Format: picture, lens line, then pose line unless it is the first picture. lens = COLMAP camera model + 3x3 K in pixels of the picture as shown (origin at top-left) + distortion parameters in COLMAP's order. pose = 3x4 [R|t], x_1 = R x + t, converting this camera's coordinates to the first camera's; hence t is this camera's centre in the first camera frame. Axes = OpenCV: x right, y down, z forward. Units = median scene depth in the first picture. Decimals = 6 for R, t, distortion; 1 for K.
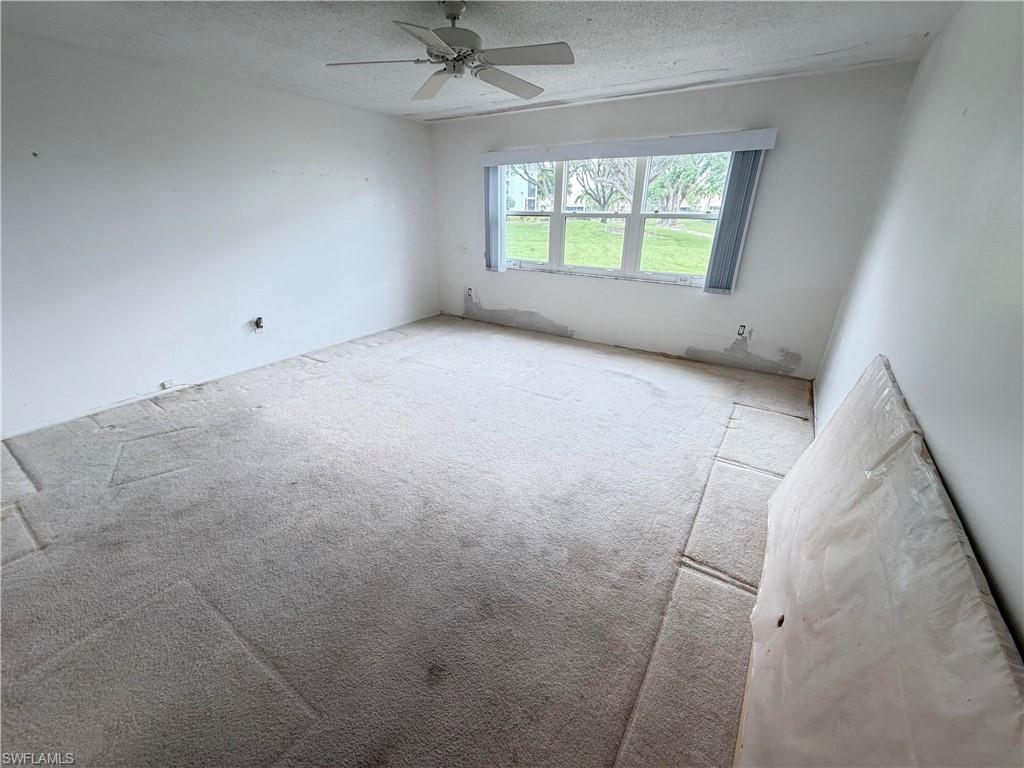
lens RADIAL K [[408.6, 0, 512.3], [0, 408.6, 377.8], [0, 0, 1]] dist [-0.000060, 0.000067]
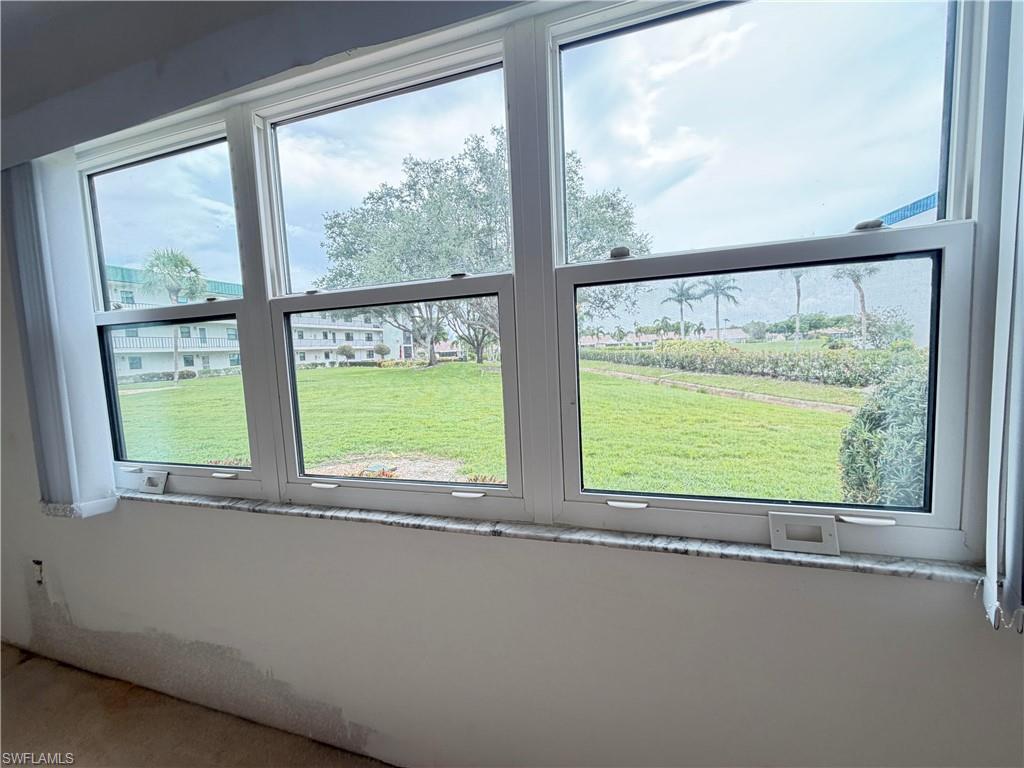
lens RADIAL K [[408.6, 0, 509.7], [0, 408.6, 382.8], [0, 0, 1]] dist [-0.000060, 0.000067]
pose [[0.960990, -0.070222, 0.267520, 0.025510], [0.151487, 0.942887, -0.296674, -0.031299], [-0.231408, 0.325626, 0.916743, 0.093763]]
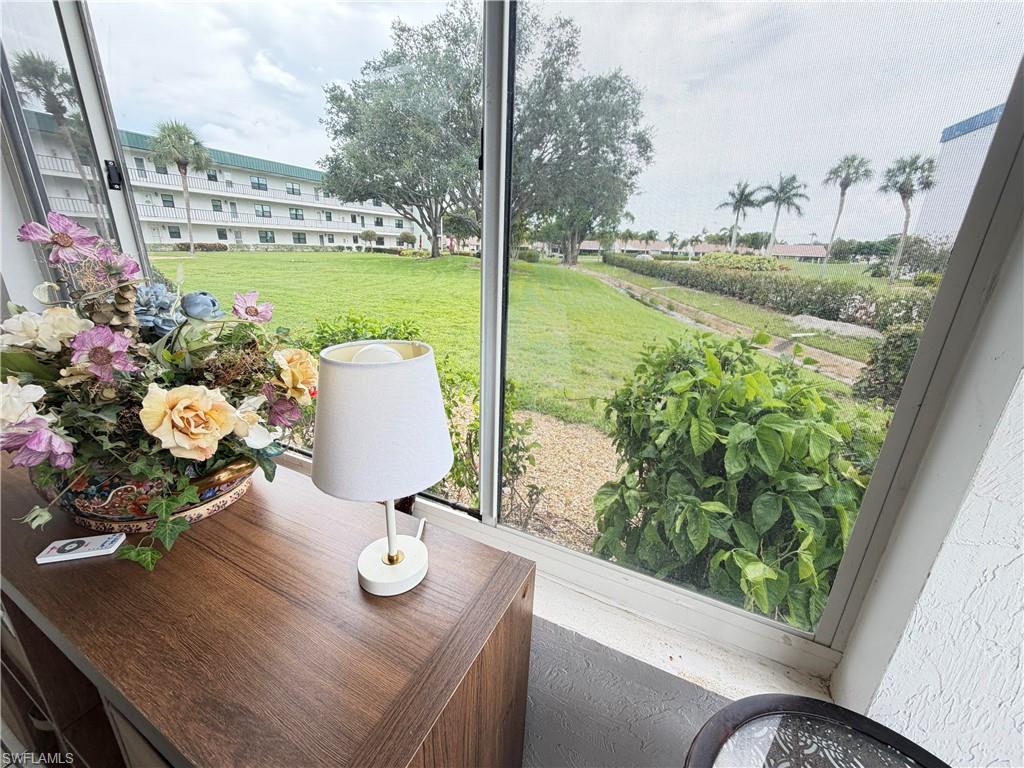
lens RADIAL K [[408.6, 0, 509.8], [0, 408.6, 379.8], [0, 0, 1]] dist [-0.000060, 0.000067]
pose [[0.990635, -0.014441, 0.135774, 0.033430], [0.025558, 0.996427, -0.080497, -0.029733], [-0.134127, 0.083214, 0.987464, 0.090091]]
